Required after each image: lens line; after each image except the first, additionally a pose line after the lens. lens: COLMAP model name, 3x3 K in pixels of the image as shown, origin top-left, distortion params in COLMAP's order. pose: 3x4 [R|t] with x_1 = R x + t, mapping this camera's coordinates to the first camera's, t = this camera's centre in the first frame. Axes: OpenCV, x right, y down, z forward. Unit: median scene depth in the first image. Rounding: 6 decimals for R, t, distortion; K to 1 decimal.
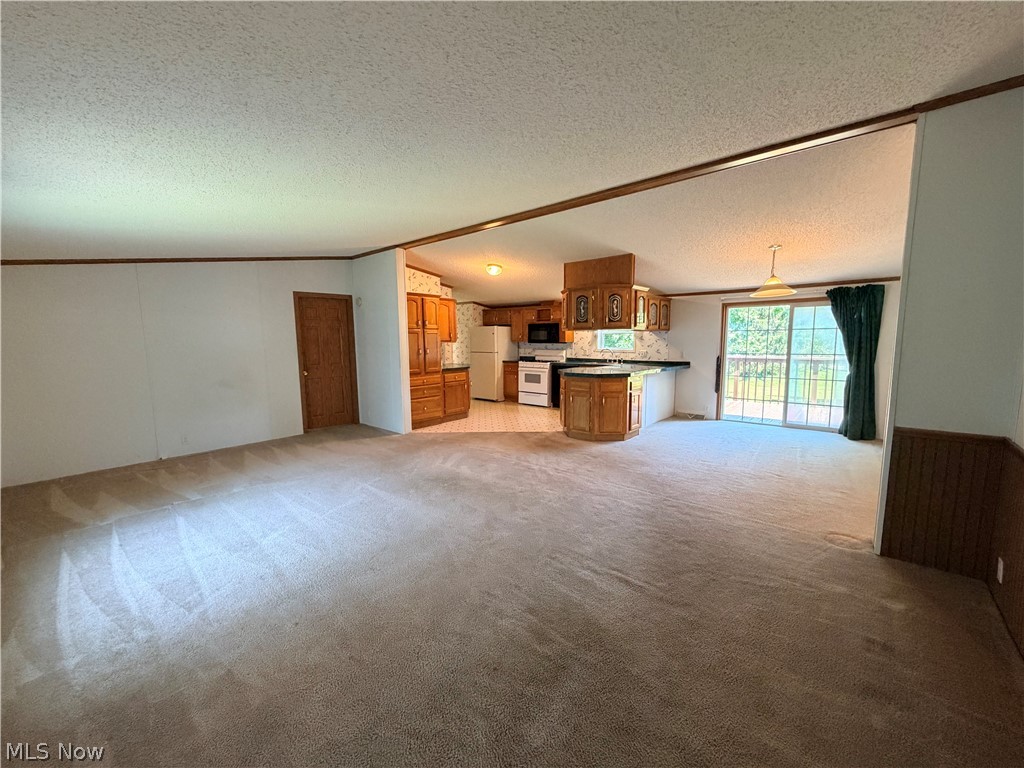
lens RADIAL K [[410.3, 0, 507.4], [0, 410.3, 382.1], [0, 0, 1]] dist [-0.003276, -0.000357]
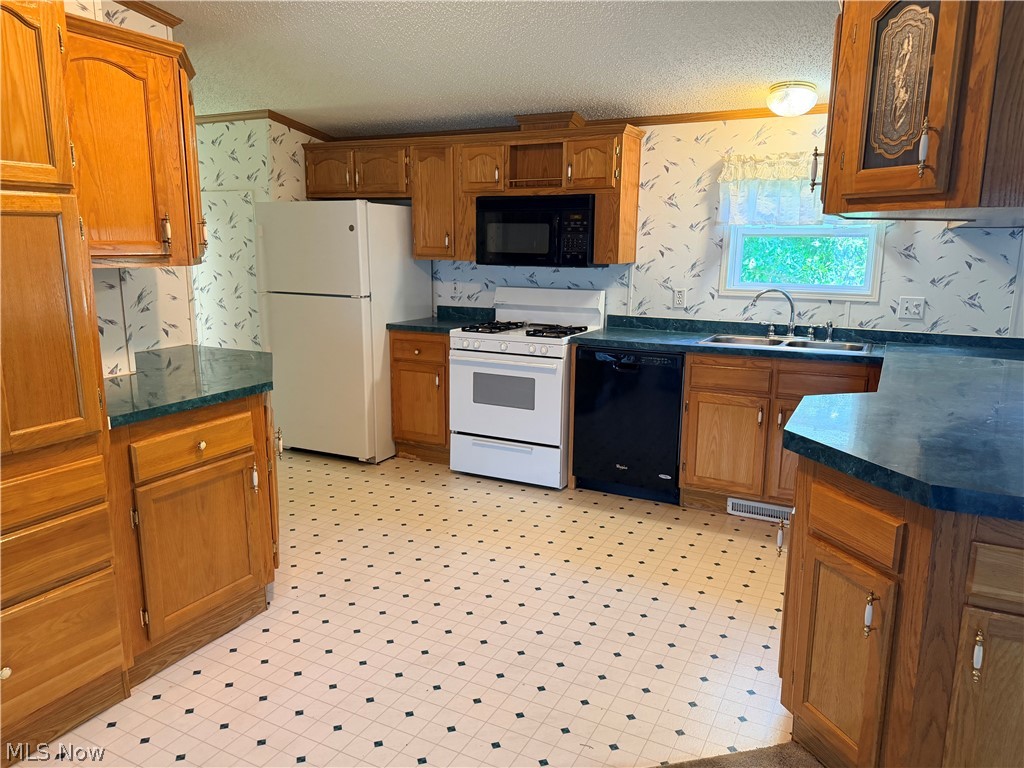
lens RADIAL K [[710.3, 0, 520.4], [0, 710.3, 394.3], [0, 0, 1]] dist [0.024778, -0.028099]
pose [[0.968028, -0.037829, 0.247973, -0.048078], [0.012294, 0.994530, 0.103727, -0.055818], [-0.250541, -0.097362, 0.963198, 0.505120]]
